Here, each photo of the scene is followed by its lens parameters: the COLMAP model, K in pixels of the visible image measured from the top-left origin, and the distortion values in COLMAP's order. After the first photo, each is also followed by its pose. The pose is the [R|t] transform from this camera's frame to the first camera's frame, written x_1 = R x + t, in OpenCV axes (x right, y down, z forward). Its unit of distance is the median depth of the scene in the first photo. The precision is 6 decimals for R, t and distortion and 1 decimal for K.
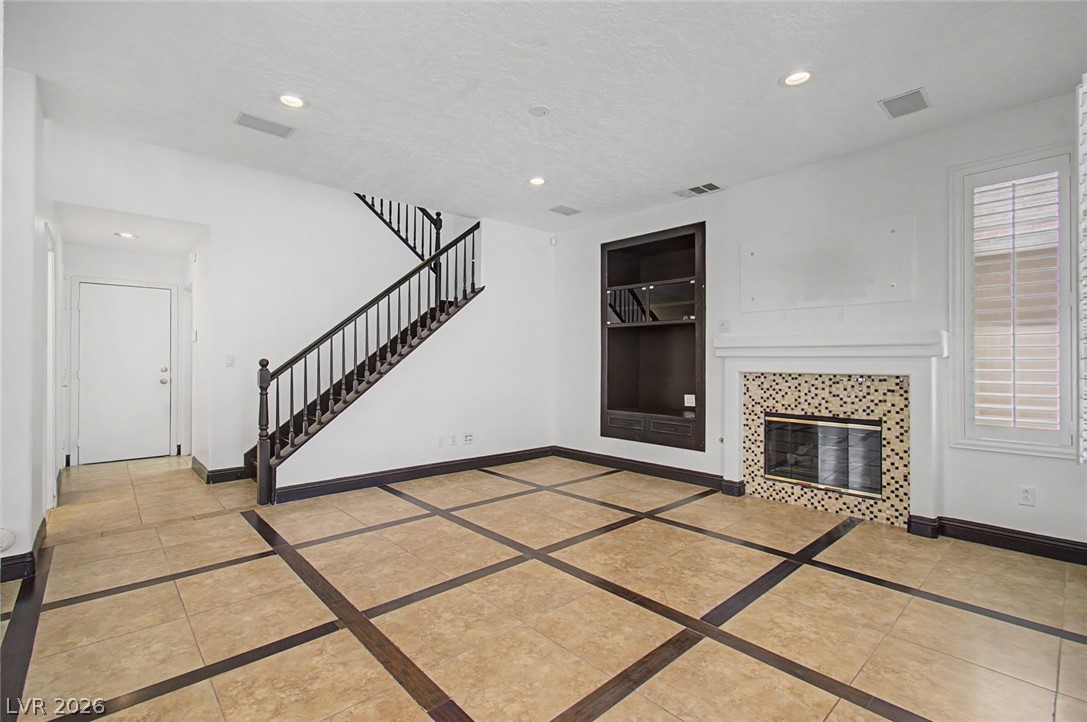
lens RADIAL K [[491.2, 0, 541.8], [0, 491.2, 356.3], [0, 0, 1]] dist [-0.012759, 0.007991]
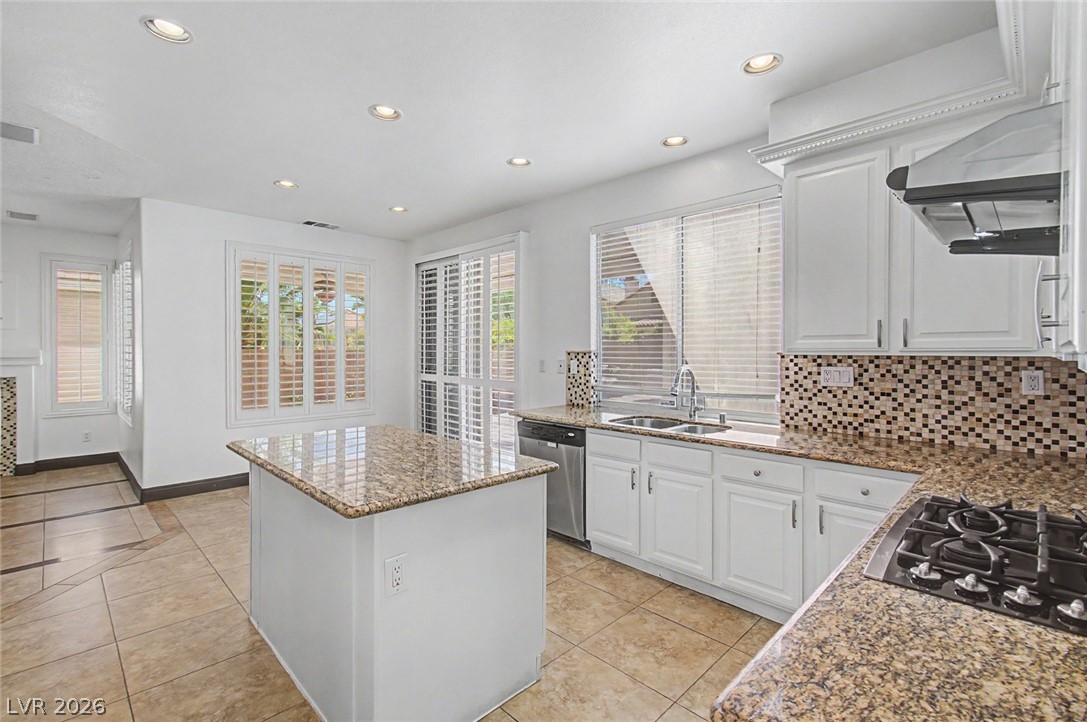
lens RADIAL K [[491.2, 0, 518.2], [0, 491.2, 347.3], [0, 0, 1]] dist [-0.012759, 0.007991]
pose [[-0.043497, 0.014143, 0.998953, -0.782385], [-0.009825, 0.999845, -0.014583, -0.043195], [-0.999005, -0.010449, -0.043351, -0.474205]]
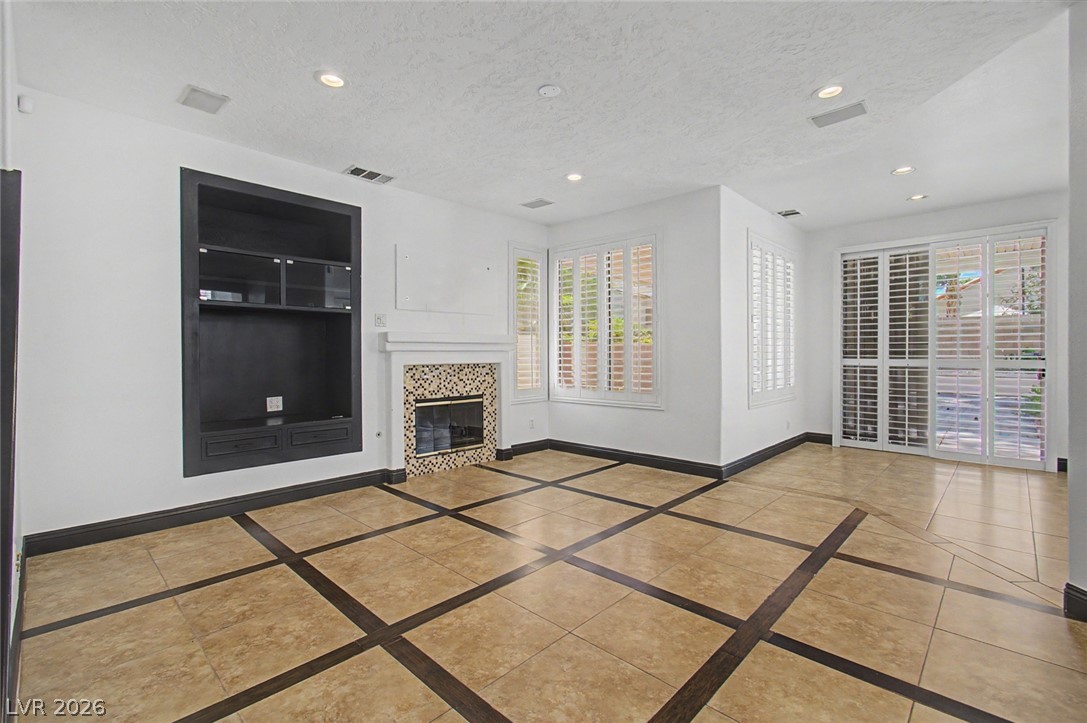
lens RADIAL K [[491.2, 0, 536.0], [0, 491.2, 355.2], [0, 0, 1]] dist [-0.012759, 0.007991]
pose [[-0.064504, -0.004053, 0.997909, -0.760022], [-0.003244, 0.999987, 0.003852, 0.005496], [-0.997912, -0.002989, -0.064516, 0.869361]]
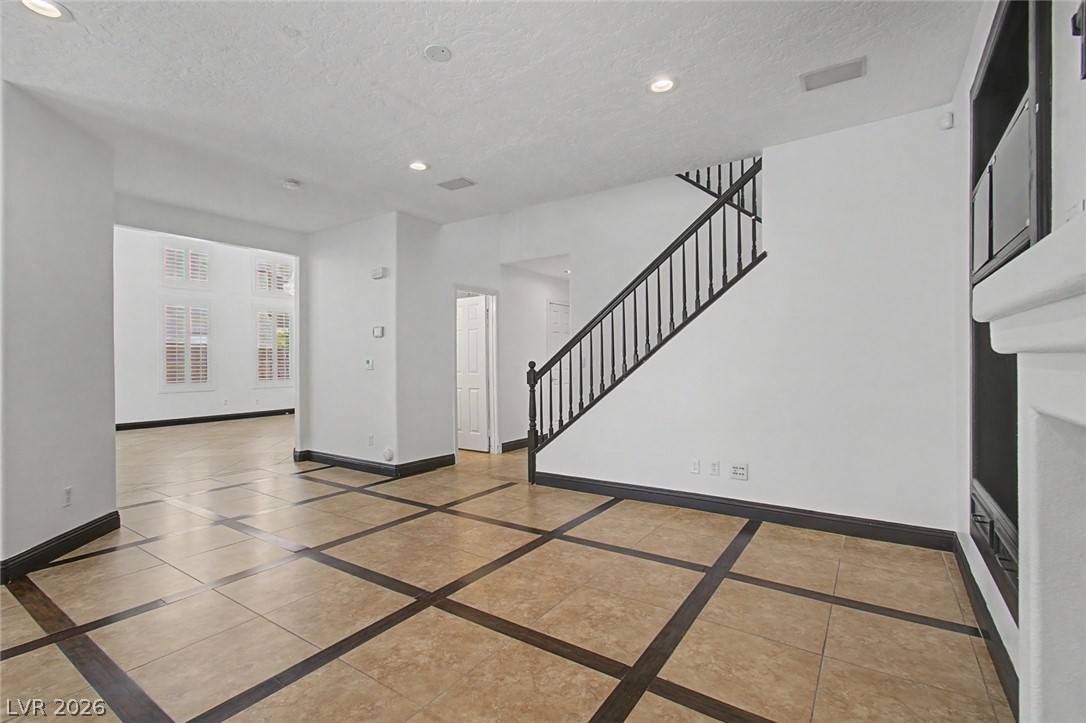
lens RADIAL K [[490.8, 0, 537.3], [0, 490.8, 355.7], [0, 0, 1]] dist [-0.012759, 0.007991]
pose [[0.232828, -0.014744, -0.972406, 0.650316], [0.013066, 0.999842, -0.012031, 0.006696], [0.972430, -0.009904, 0.232983, 0.772748]]
